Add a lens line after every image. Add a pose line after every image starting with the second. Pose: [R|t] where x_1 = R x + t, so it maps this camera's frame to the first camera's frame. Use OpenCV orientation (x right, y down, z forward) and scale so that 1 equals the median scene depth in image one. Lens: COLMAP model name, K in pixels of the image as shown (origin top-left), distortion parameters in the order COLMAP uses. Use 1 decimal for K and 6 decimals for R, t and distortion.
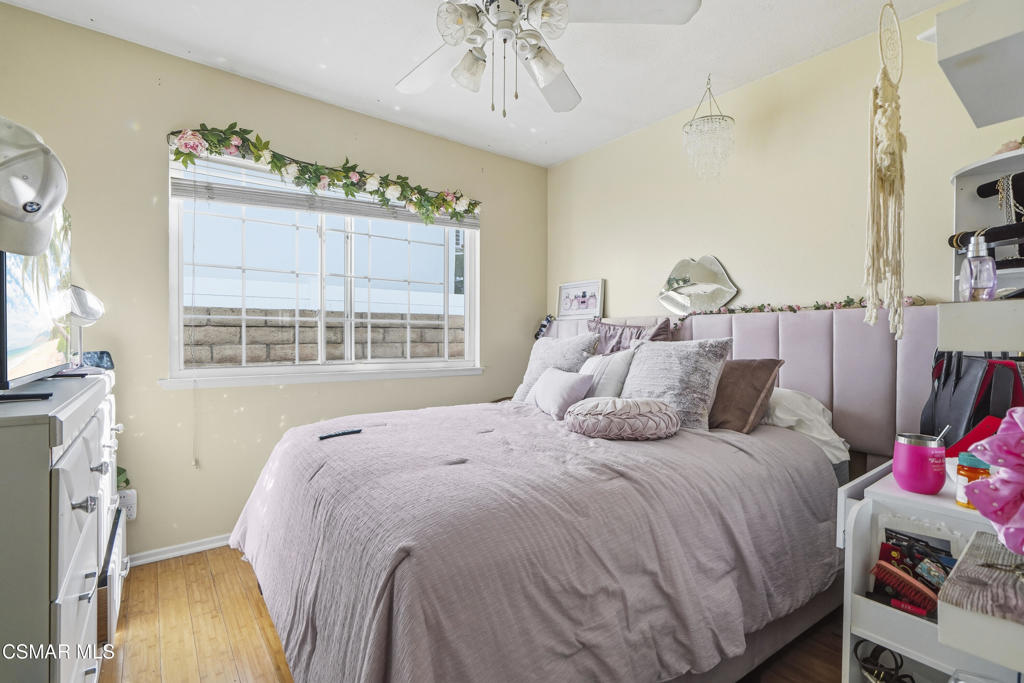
lens RADIAL K [[472.8, 0, 518.0], [0, 472.8, 335.6], [0, 0, 1]] dist [-0.000650, -0.000245]
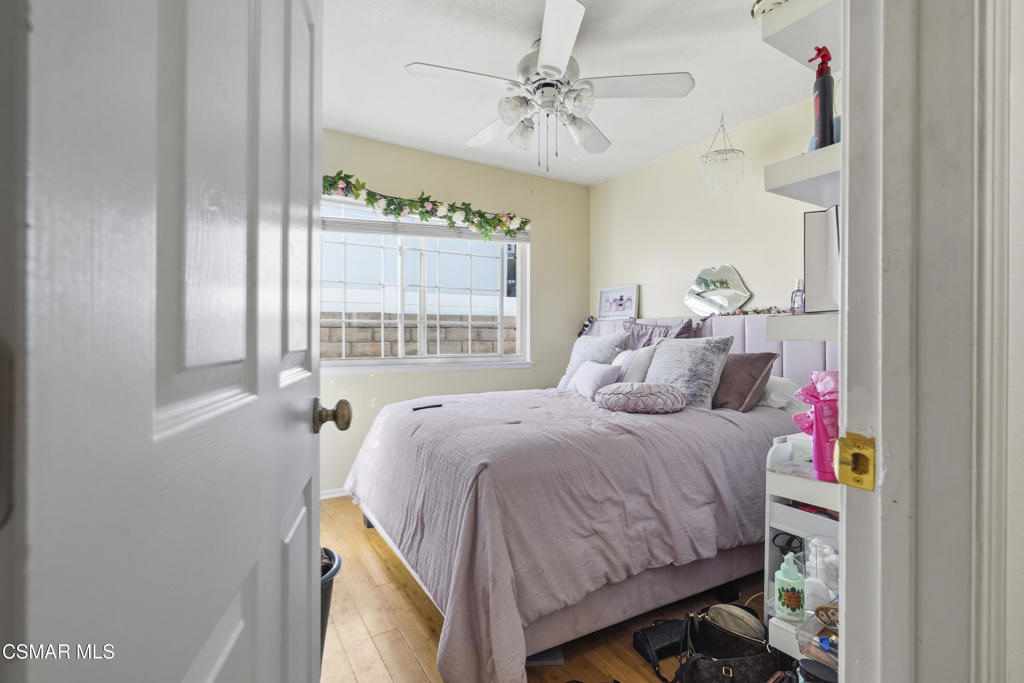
lens RADIAL K [[479.5, 0, 516.7], [0, 479.5, 330.6], [0, 0, 1]] dist [-0.002188, 0.000060]
pose [[0.993882, -0.003302, -0.110396, 0.022893], [0.002386, 0.999962, -0.008434, 0.000953], [0.110419, 0.008119, 0.993852, -0.246874]]
